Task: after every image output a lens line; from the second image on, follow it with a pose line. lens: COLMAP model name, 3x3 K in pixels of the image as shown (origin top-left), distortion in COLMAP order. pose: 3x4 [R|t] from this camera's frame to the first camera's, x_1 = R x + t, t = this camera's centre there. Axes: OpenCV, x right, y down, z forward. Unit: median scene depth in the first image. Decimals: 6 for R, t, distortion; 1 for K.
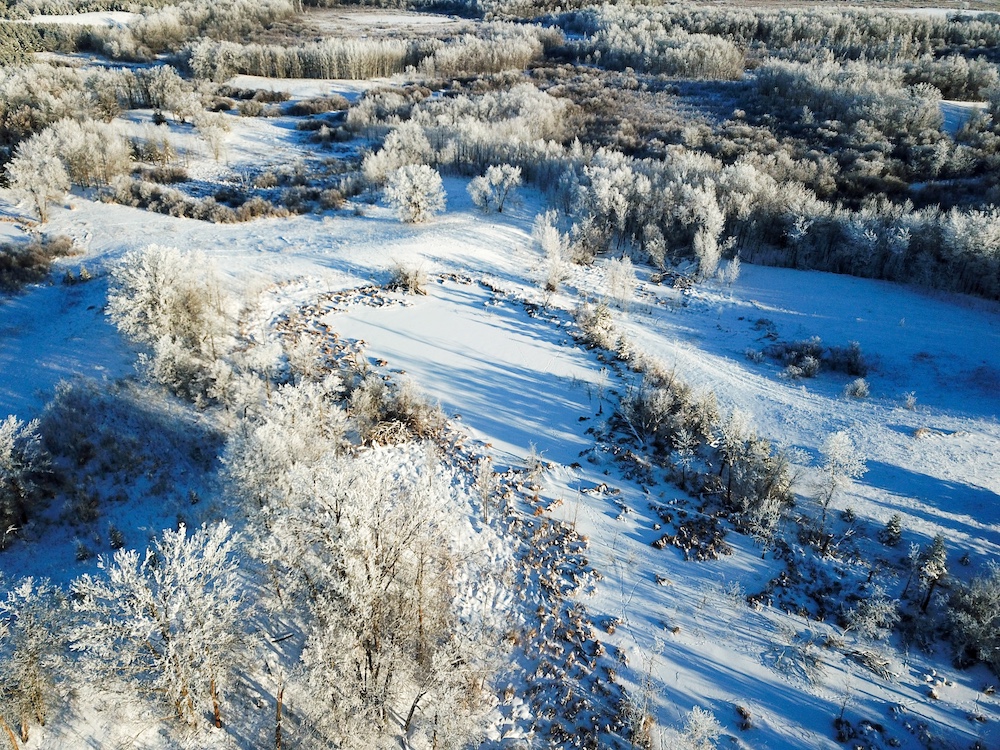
lens RADIAL K [[754.9, 0, 500.0], [0, 754.9, 375.0], [0, 0, 1]] dist [0.026412, -0.008800]
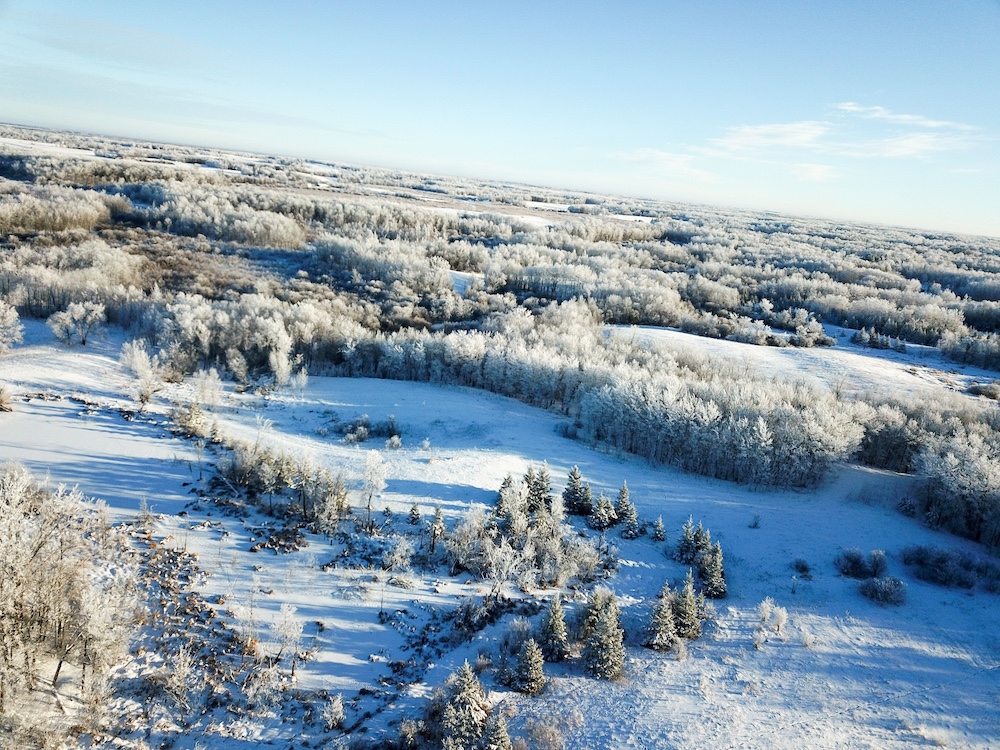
lens RADIAL K [[754.9, 0, 500.0], [0, 754.9, 375.0], [0, 0, 1]] dist [0.026412, -0.008800]
pose [[0.862737, -0.038819, 0.504161, -0.038653], [0.147050, 0.973218, -0.176701, 0.111462], [-0.483799, 0.226584, 0.845339, -0.199609]]
